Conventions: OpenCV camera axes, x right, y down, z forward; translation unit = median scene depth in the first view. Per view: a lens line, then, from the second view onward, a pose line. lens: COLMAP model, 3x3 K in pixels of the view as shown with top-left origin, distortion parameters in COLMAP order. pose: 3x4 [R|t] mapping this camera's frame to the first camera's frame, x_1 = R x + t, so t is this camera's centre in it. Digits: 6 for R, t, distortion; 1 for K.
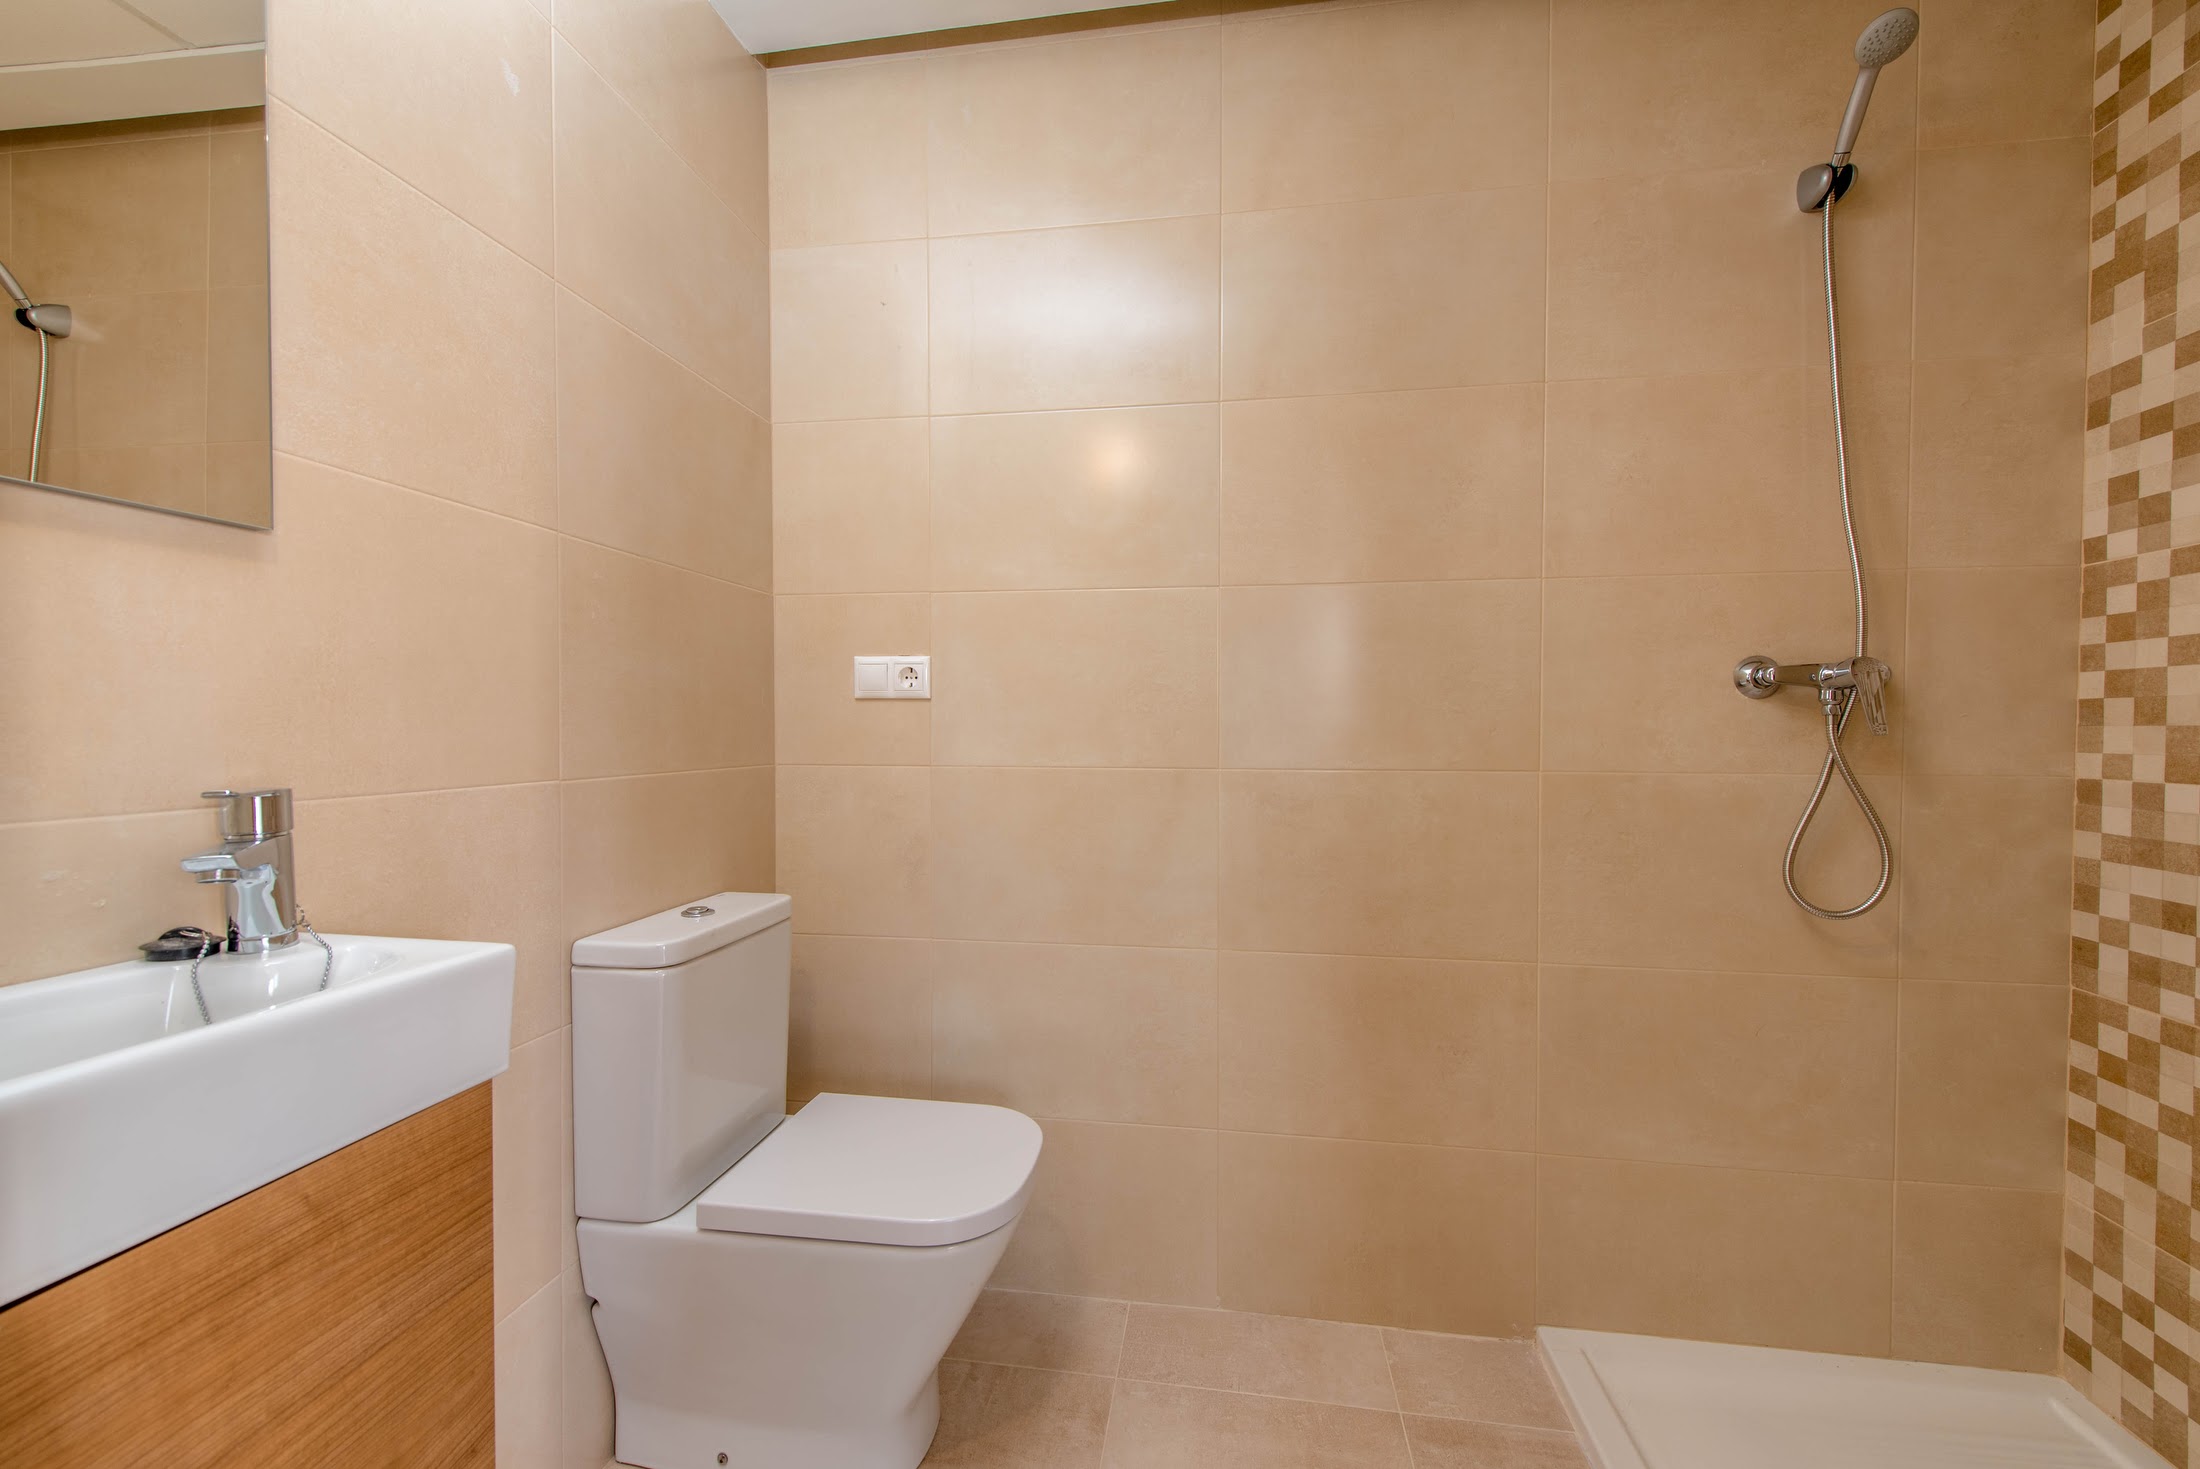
lens RADIAL K [[857.1, 0, 1104.3], [0, 857.1, 730.3], [0, 0, 1]] dist [0.009348, -0.001544]
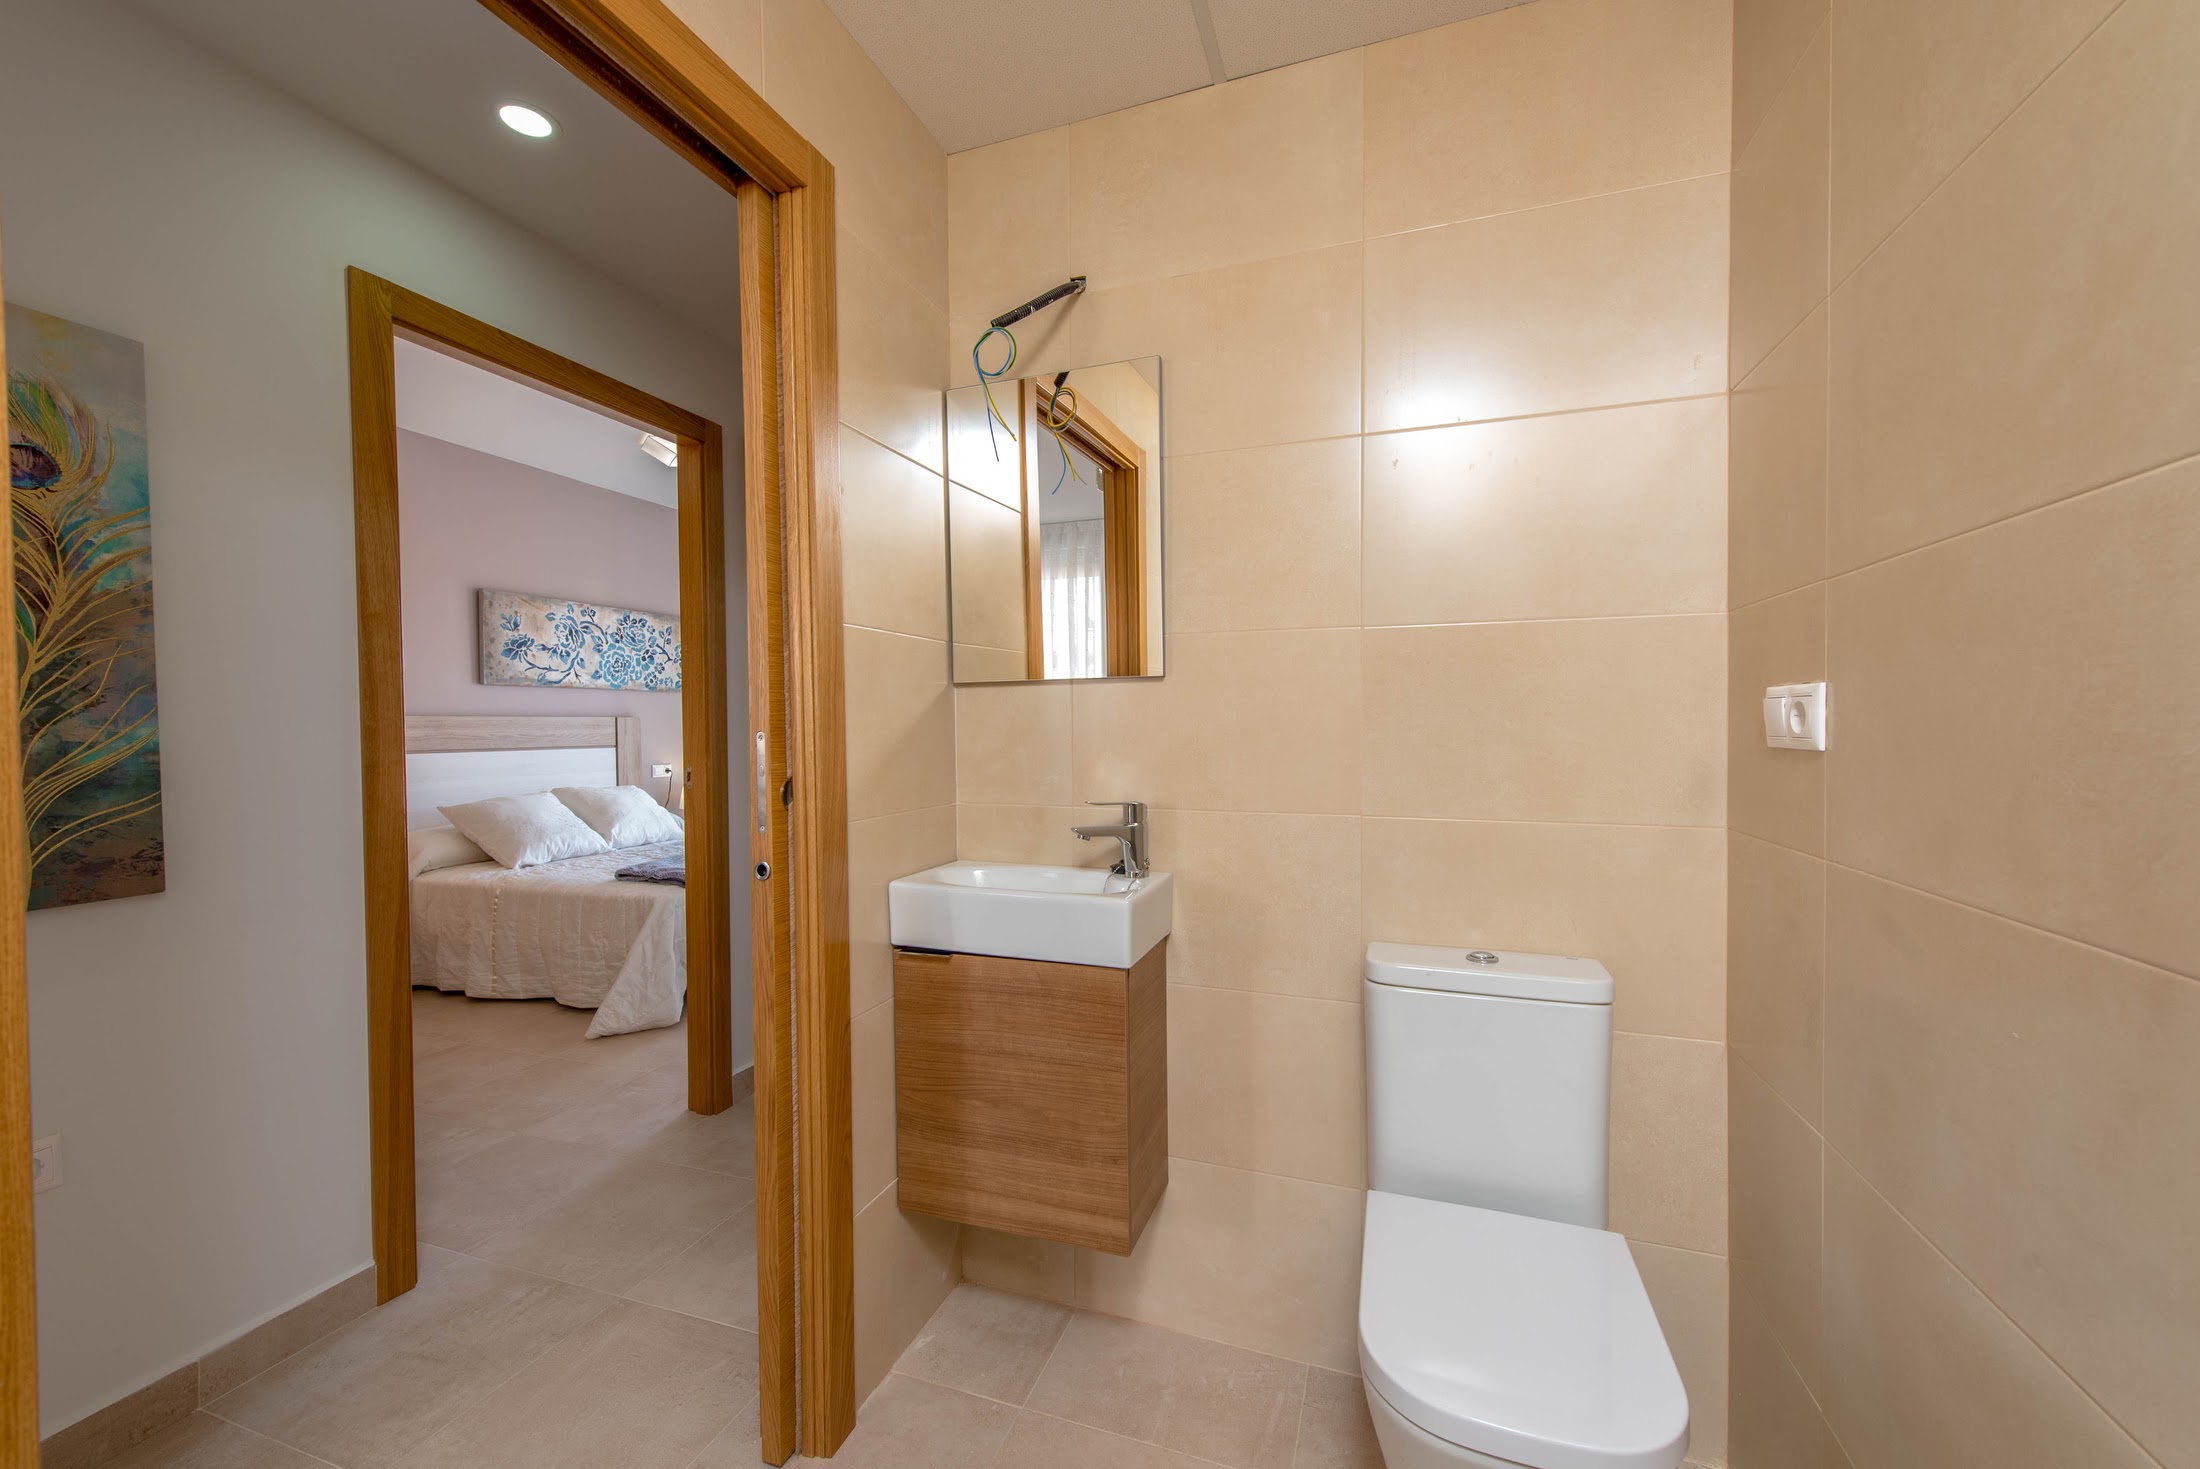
lens RADIAL K [[857.1, 0, 1099.1], [0, 857.1, 735.0], [0, 0, 1]] dist [0.009348, -0.001544]
pose [[-0.190253, 0.018663, -0.981558, 1.332845], [-0.001001, 0.999815, 0.019204, -0.160448], [0.981735, 0.004636, -0.190200, 1.593976]]
